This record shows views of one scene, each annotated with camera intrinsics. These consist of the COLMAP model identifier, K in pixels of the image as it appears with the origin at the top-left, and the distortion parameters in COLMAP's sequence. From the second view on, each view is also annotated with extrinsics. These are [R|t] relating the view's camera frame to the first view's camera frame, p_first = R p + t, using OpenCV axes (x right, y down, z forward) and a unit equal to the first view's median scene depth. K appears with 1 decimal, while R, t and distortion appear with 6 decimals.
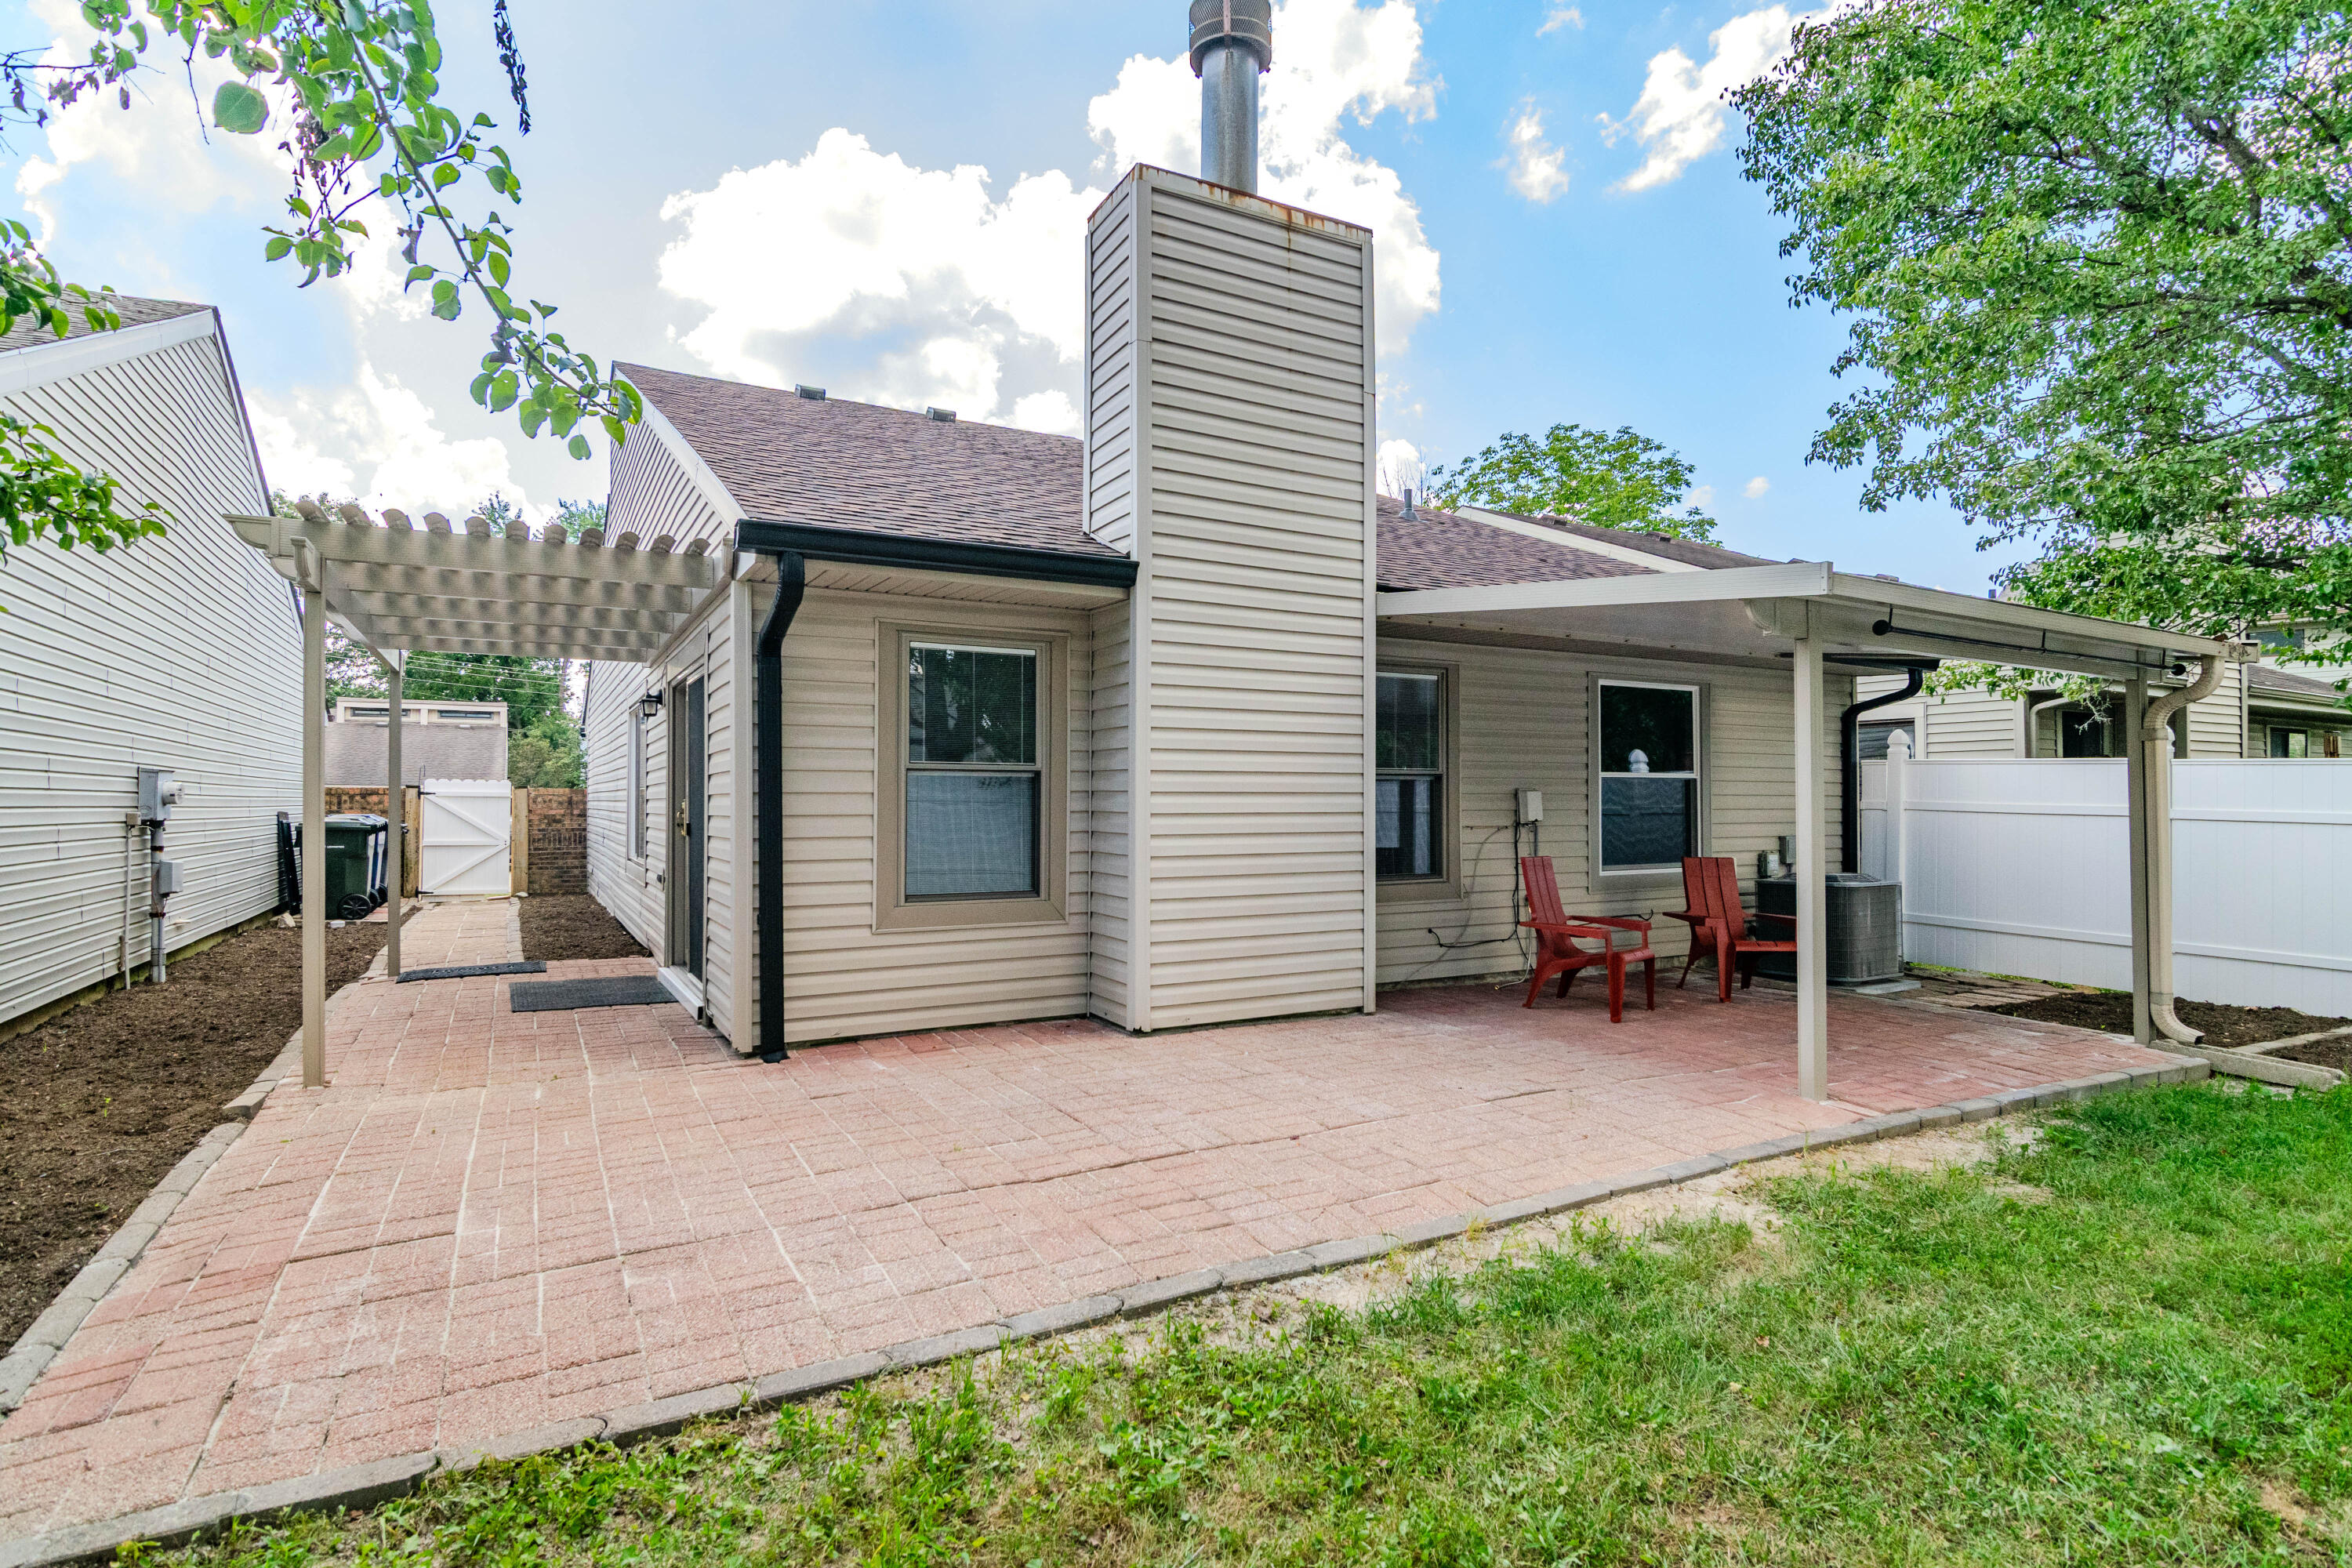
lens RADIAL K [[1163.6, 0, 1181.5], [0, 1163.6, 775.9], [0, 0, 1]] dist [-0.009121, 0.001483]
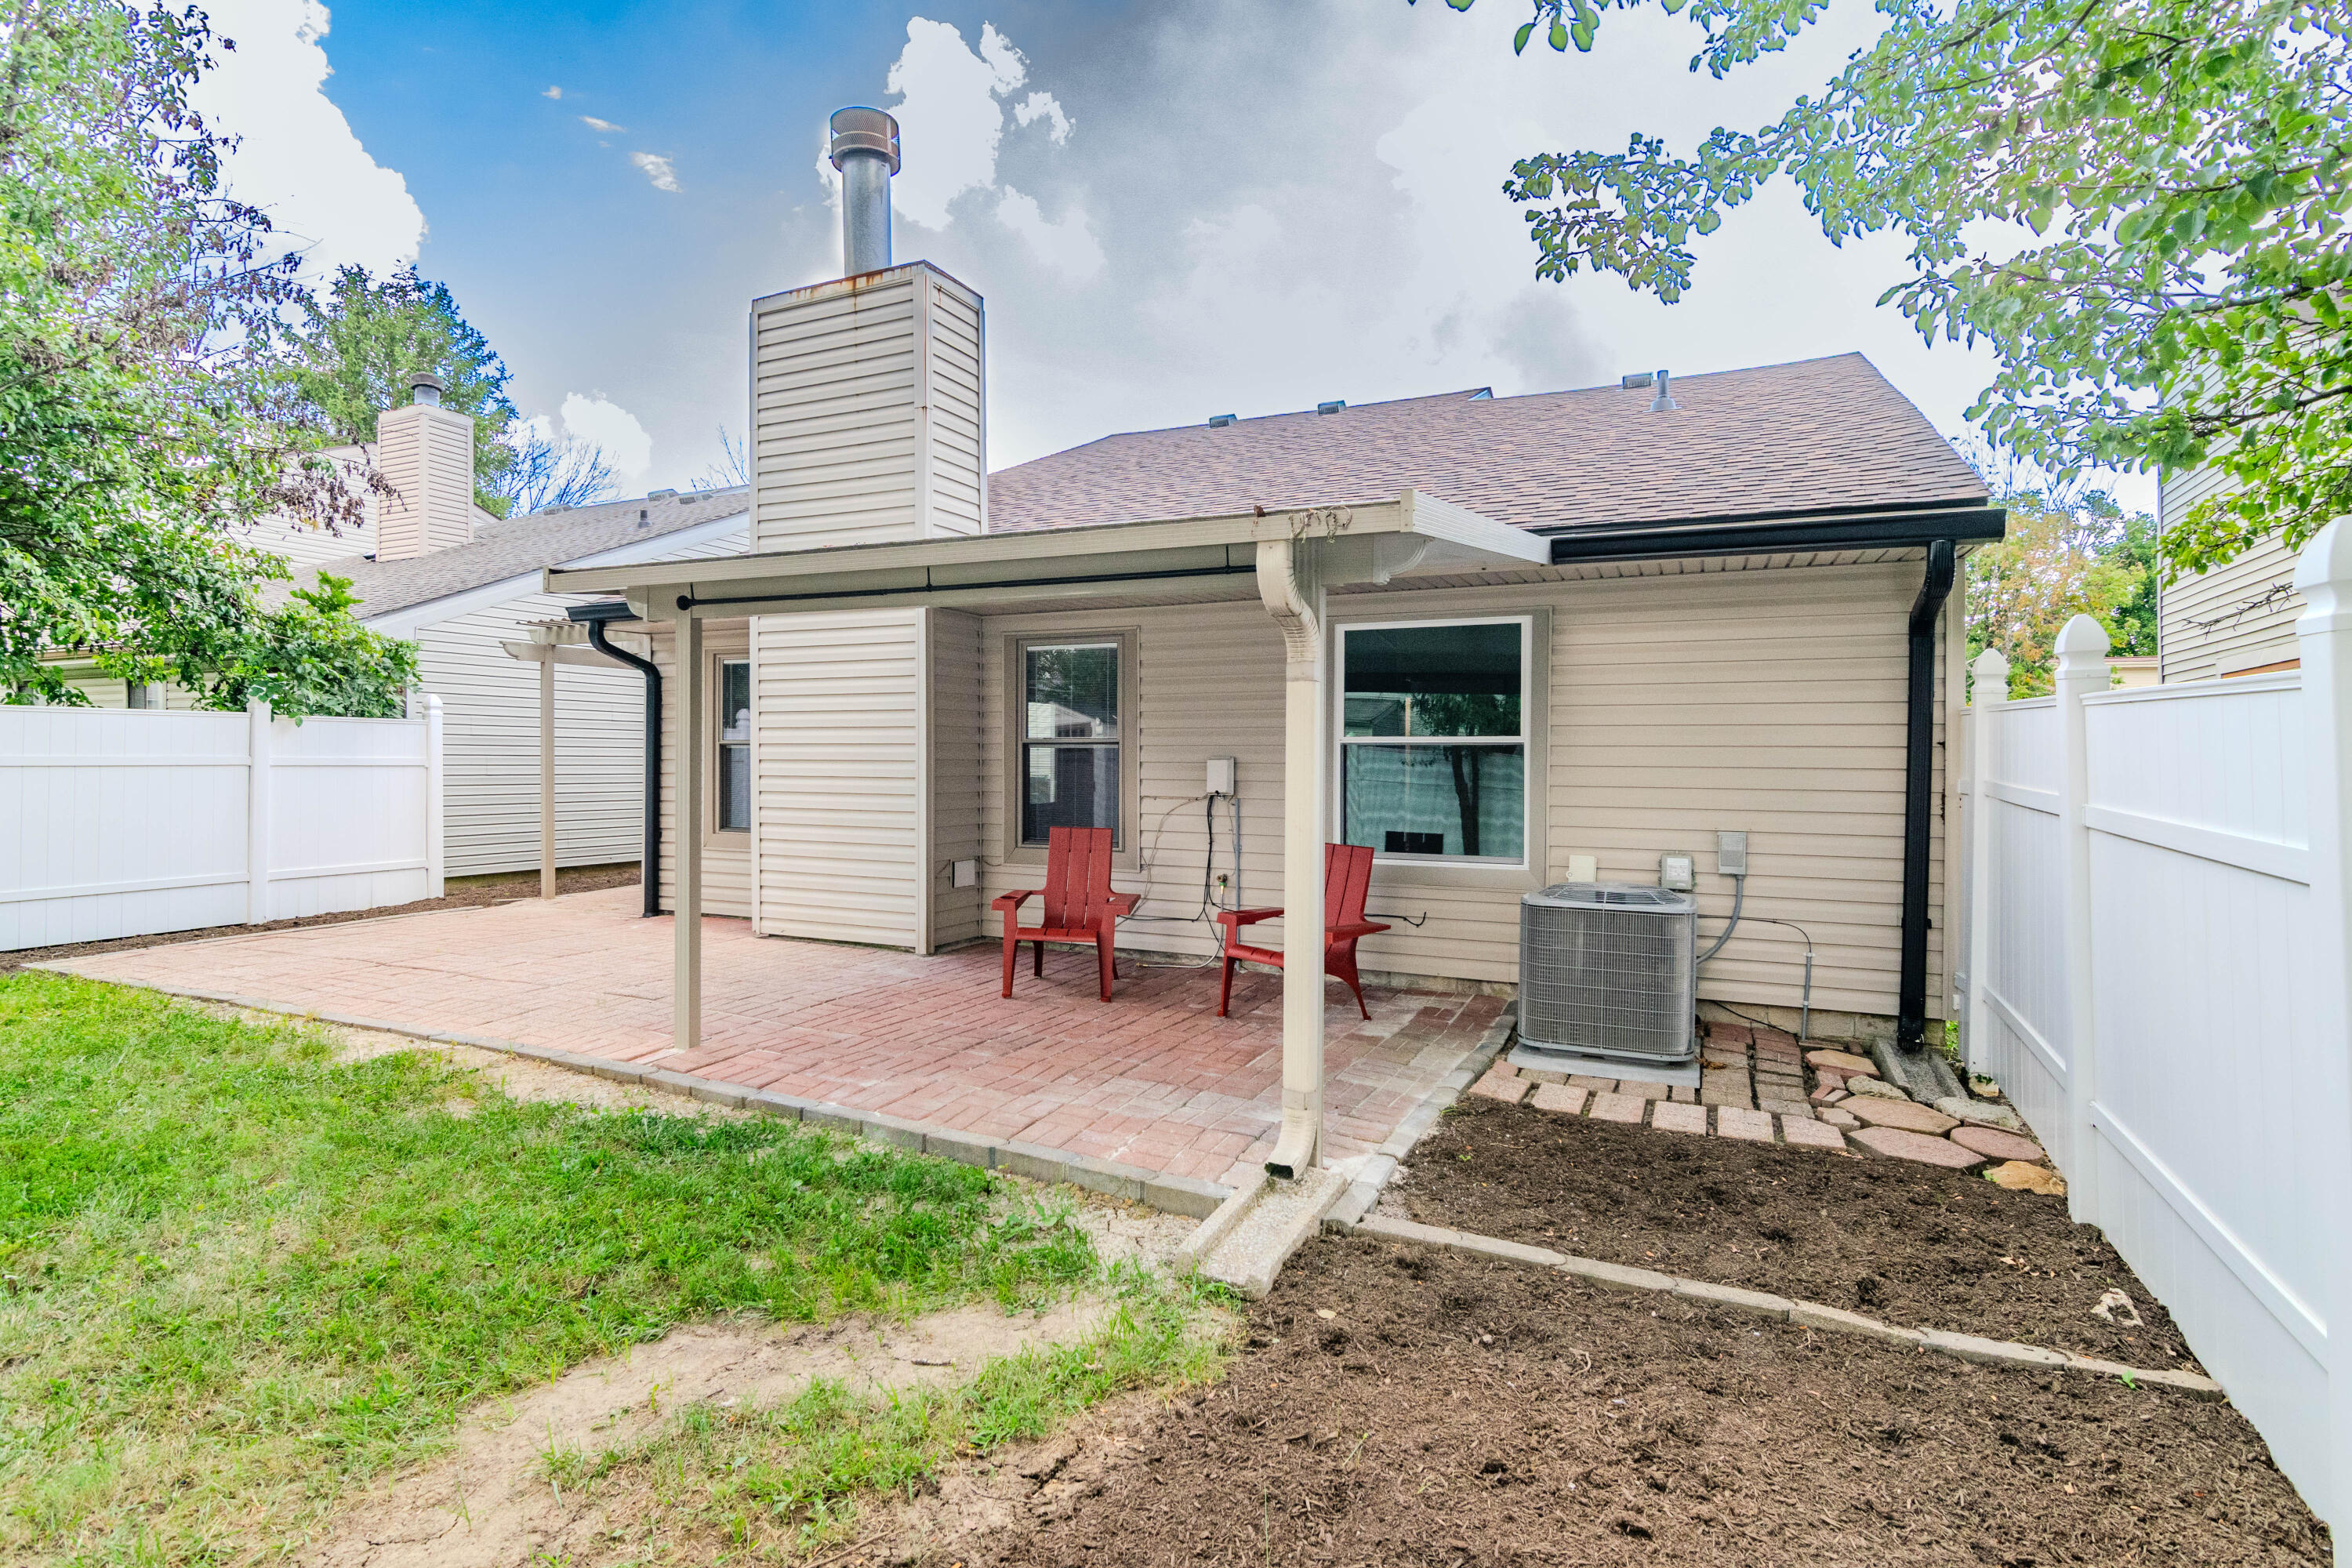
lens RADIAL K [[1163.6, 0, 1157.9], [0, 1163.6, 773.2], [0, 0, 1]] dist [-0.009121, 0.001483]
pose [[0.571030, 0.003211, -0.820923, 1.038471], [0.000335, 0.999991, 0.004145, 0.020345], [0.820929, -0.002641, 0.571024, 0.458951]]
